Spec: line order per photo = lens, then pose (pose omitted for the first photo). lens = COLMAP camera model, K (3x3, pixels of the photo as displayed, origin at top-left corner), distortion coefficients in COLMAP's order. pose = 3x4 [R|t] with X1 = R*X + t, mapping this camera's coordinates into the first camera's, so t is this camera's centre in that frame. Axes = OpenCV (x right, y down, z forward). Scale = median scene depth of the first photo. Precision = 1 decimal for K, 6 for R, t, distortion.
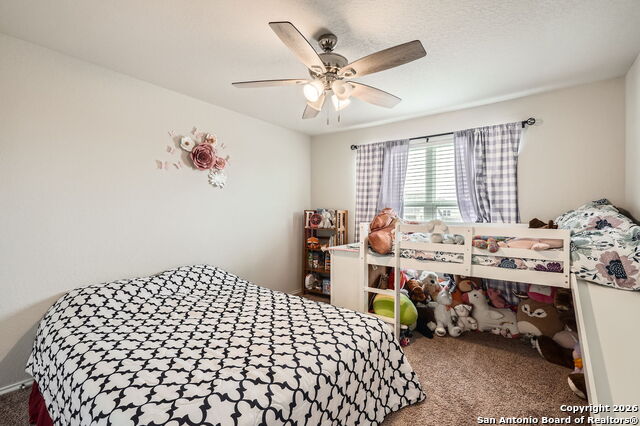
lens RADIAL K [[293.9, 0, 318.9], [0, 293.9, 214.3], [0, 0, 1]] dist [-0.000226, -0.000118]
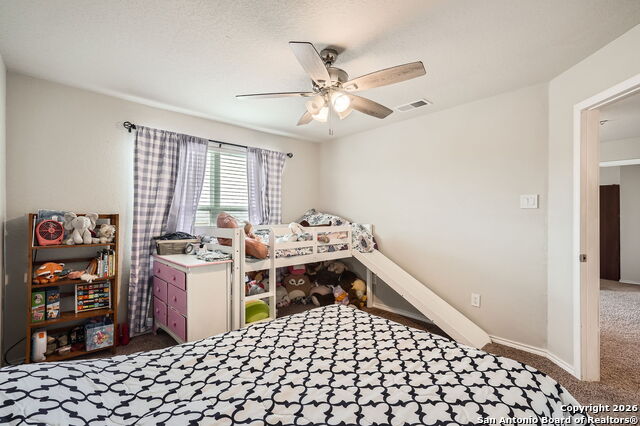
lens RADIAL K [[293.9, 0, 318.9], [0, 293.9, 214.3], [0, 0, 1]] dist [-0.000226, -0.000118]
pose [[0.165766, 0.002705, 0.986161, -0.663872], [0.006671, 0.999970, -0.003864, -0.010012], [-0.986143, 0.007219, 0.165743, 0.568095]]
